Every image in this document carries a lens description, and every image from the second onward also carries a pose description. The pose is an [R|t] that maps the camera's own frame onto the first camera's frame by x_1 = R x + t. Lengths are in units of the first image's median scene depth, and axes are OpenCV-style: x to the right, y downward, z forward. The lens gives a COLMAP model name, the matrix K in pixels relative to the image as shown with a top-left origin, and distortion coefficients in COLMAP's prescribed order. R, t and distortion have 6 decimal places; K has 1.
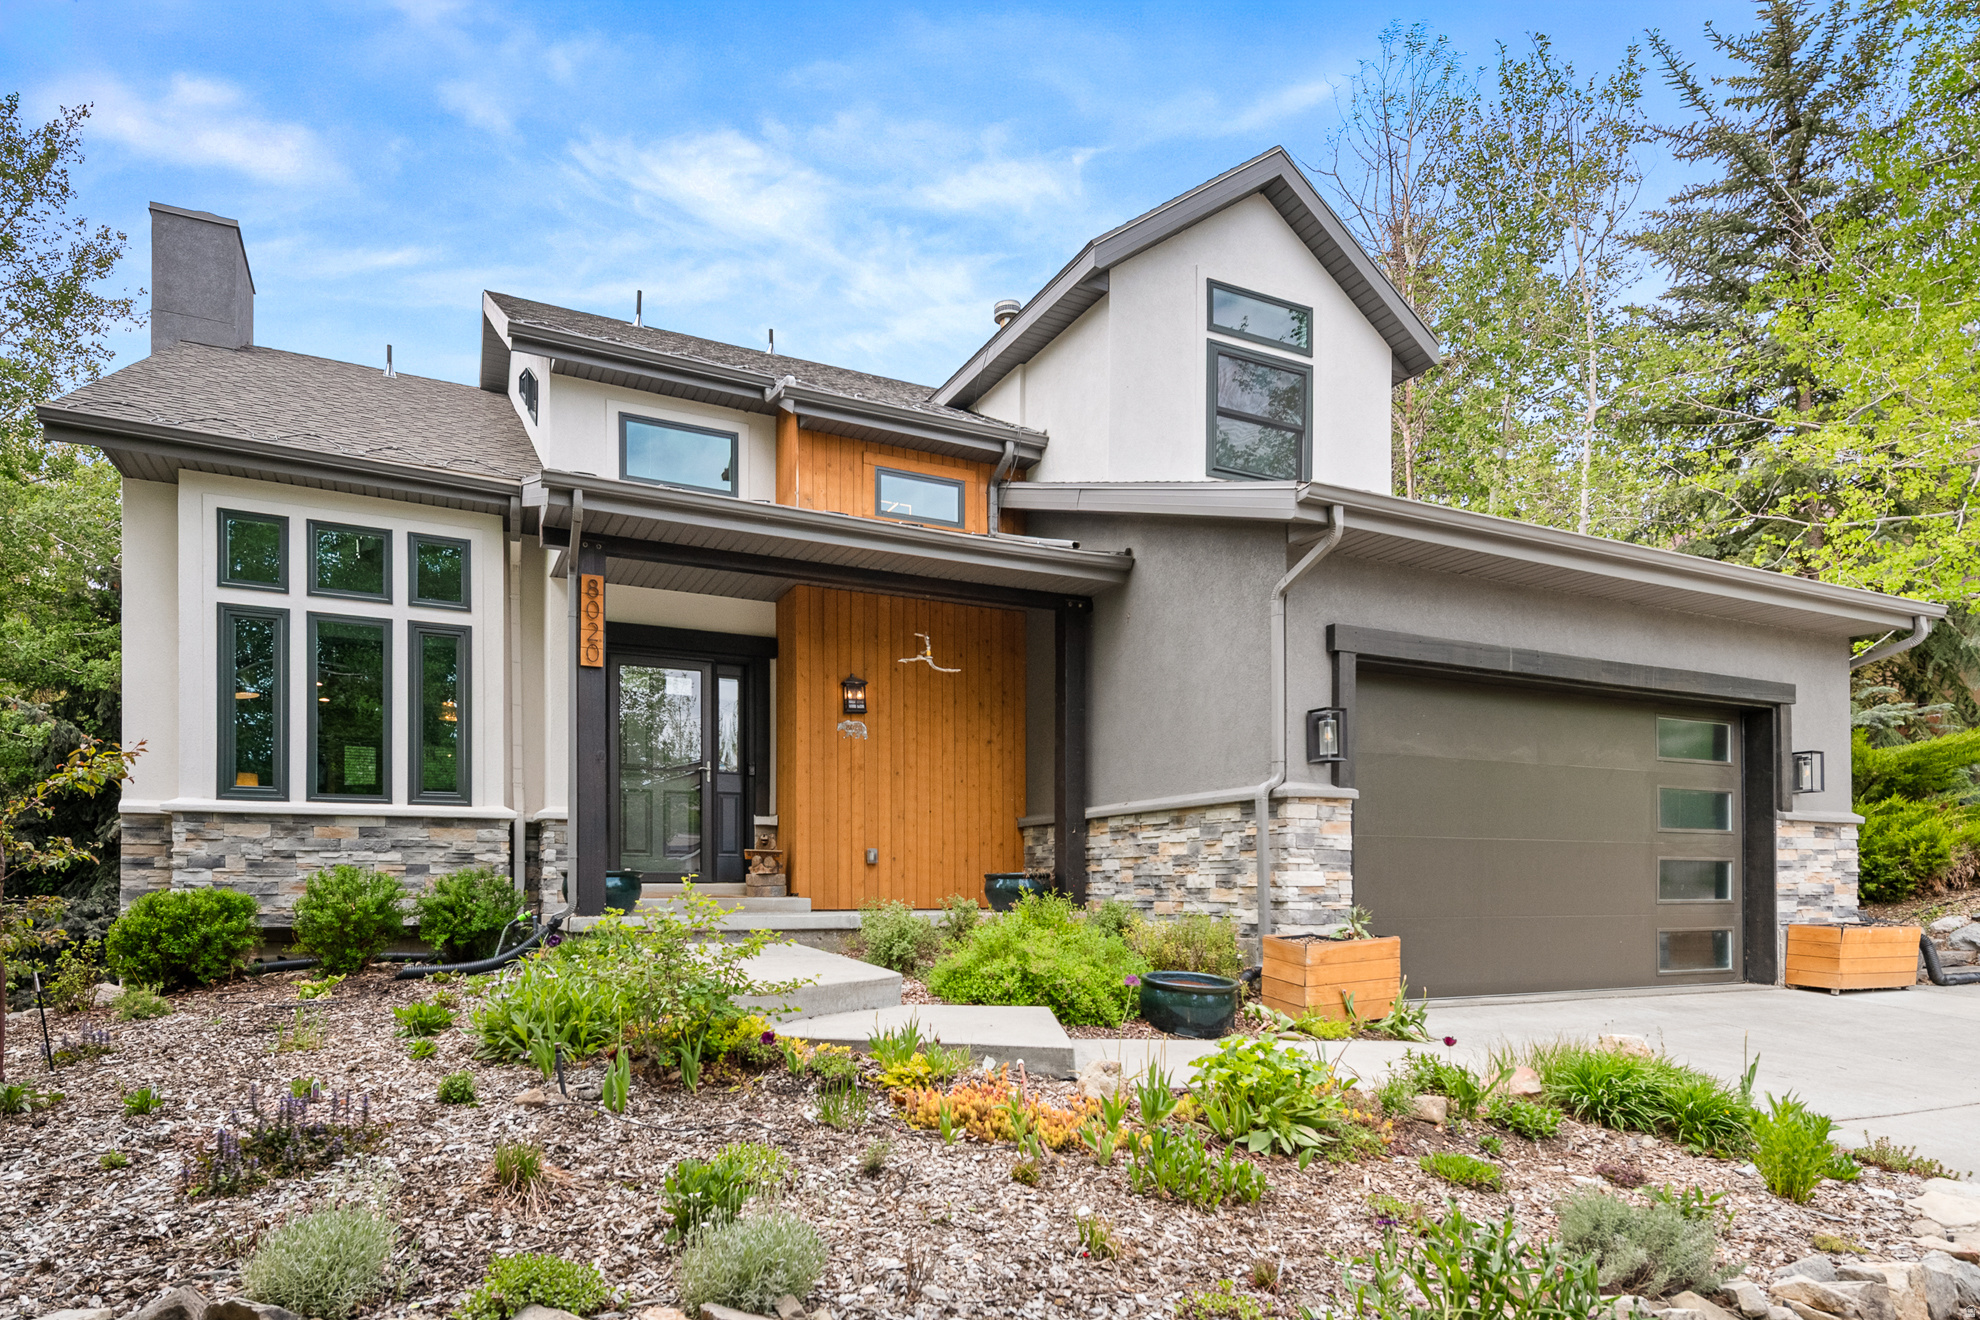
lens RADIAL K [[1152.8, 0, 960.0], [0, 1152.8, 884.1], [0, 0, 1]] dist [0.006650, 0.002704]
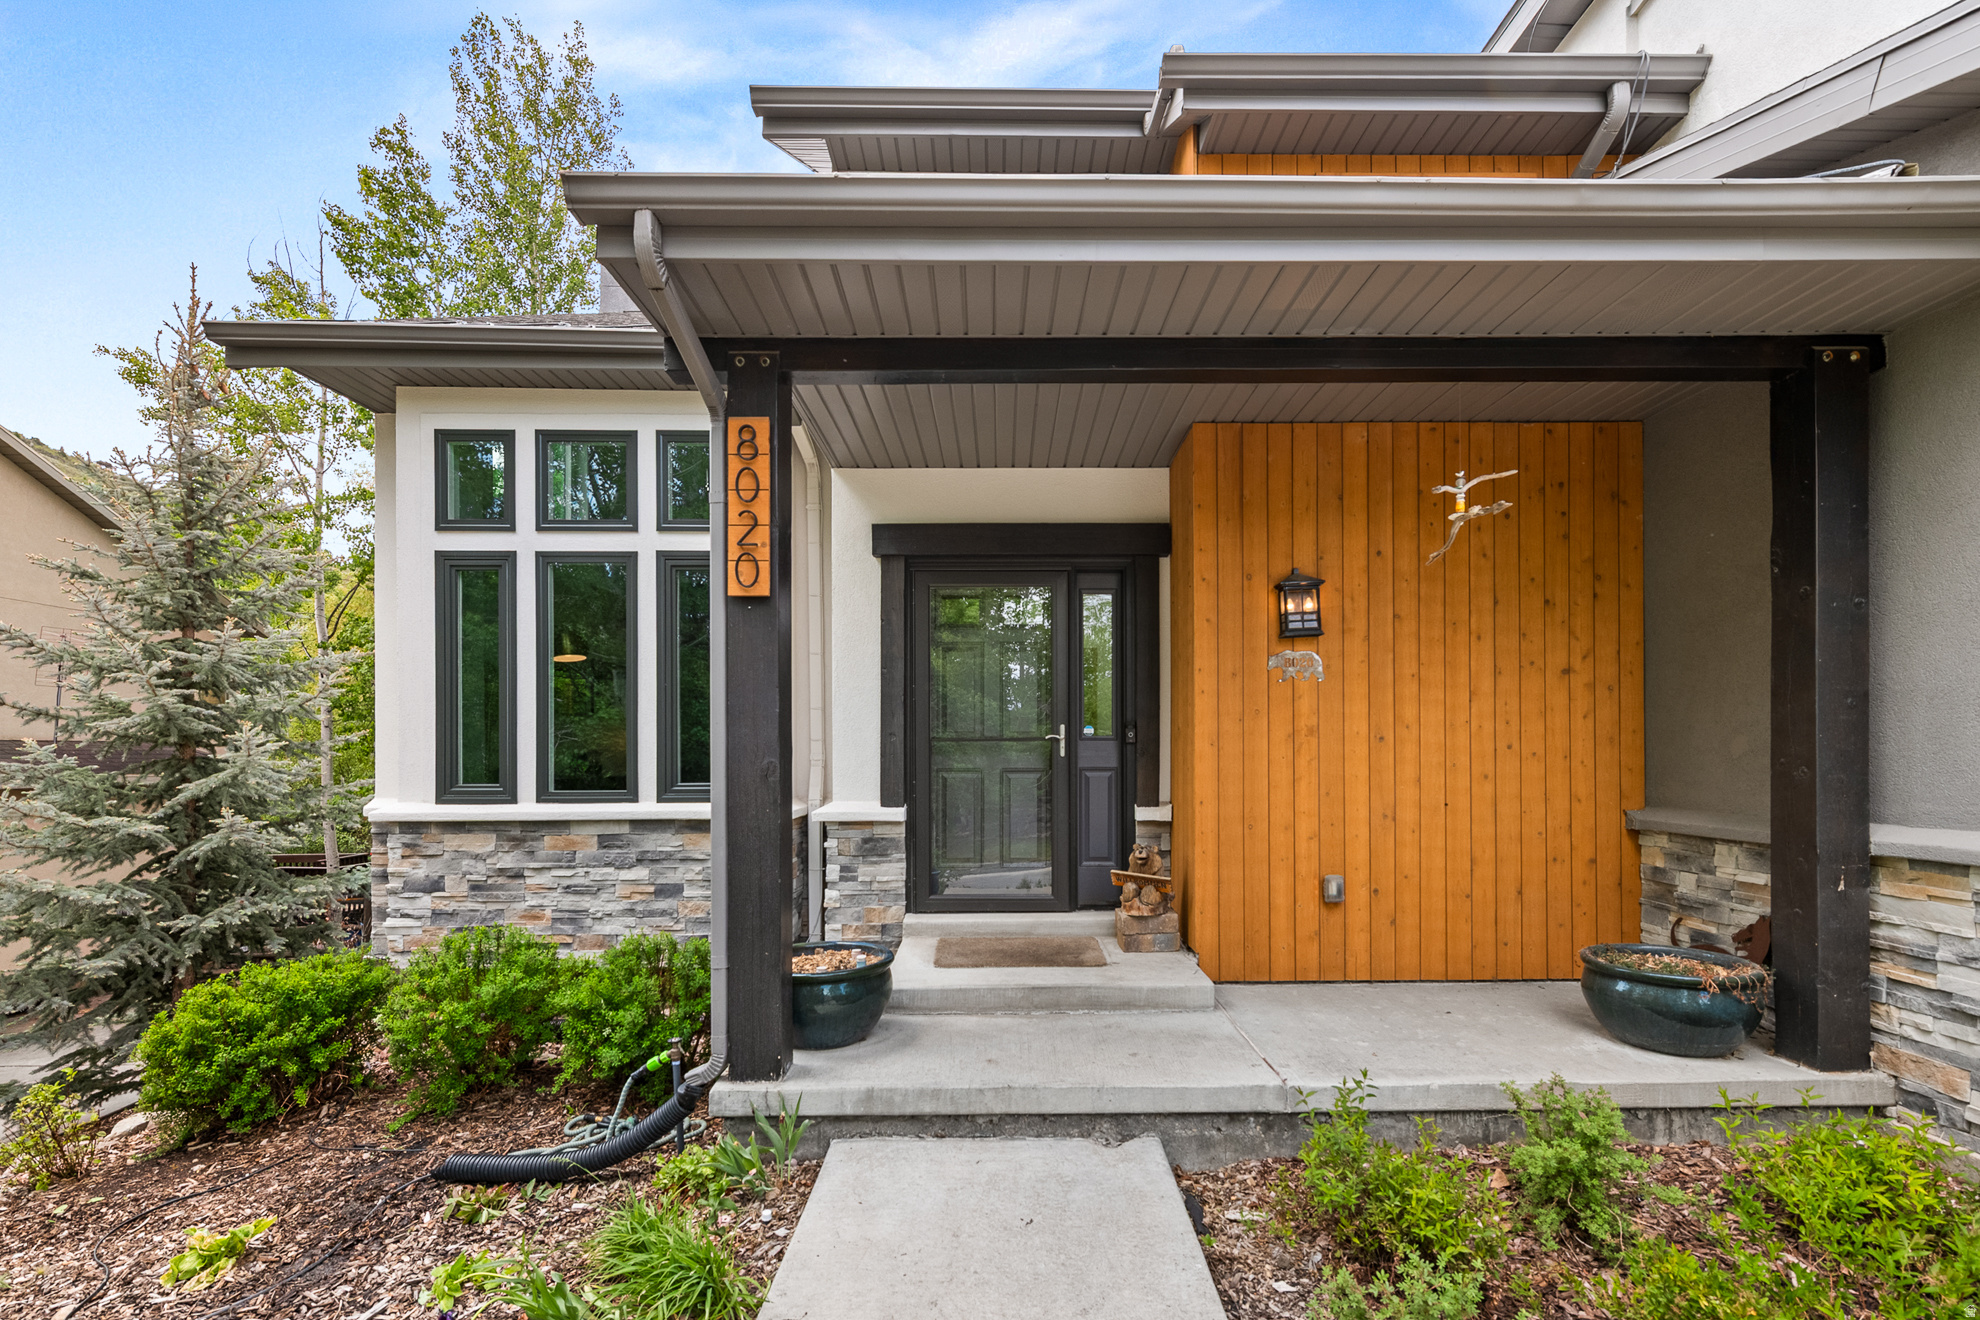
lens RADIAL K [[862.9, 0, 997.2], [0, 862.9, 751.9], [0, 0, 1]] dist [0.006671, -0.000139]
pose [[0.902227, -0.002049, -0.431256, -0.044868], [0.006029, 0.999951, 0.007863, -0.101011], [0.431219, -0.009694, 0.902195, 0.581328]]
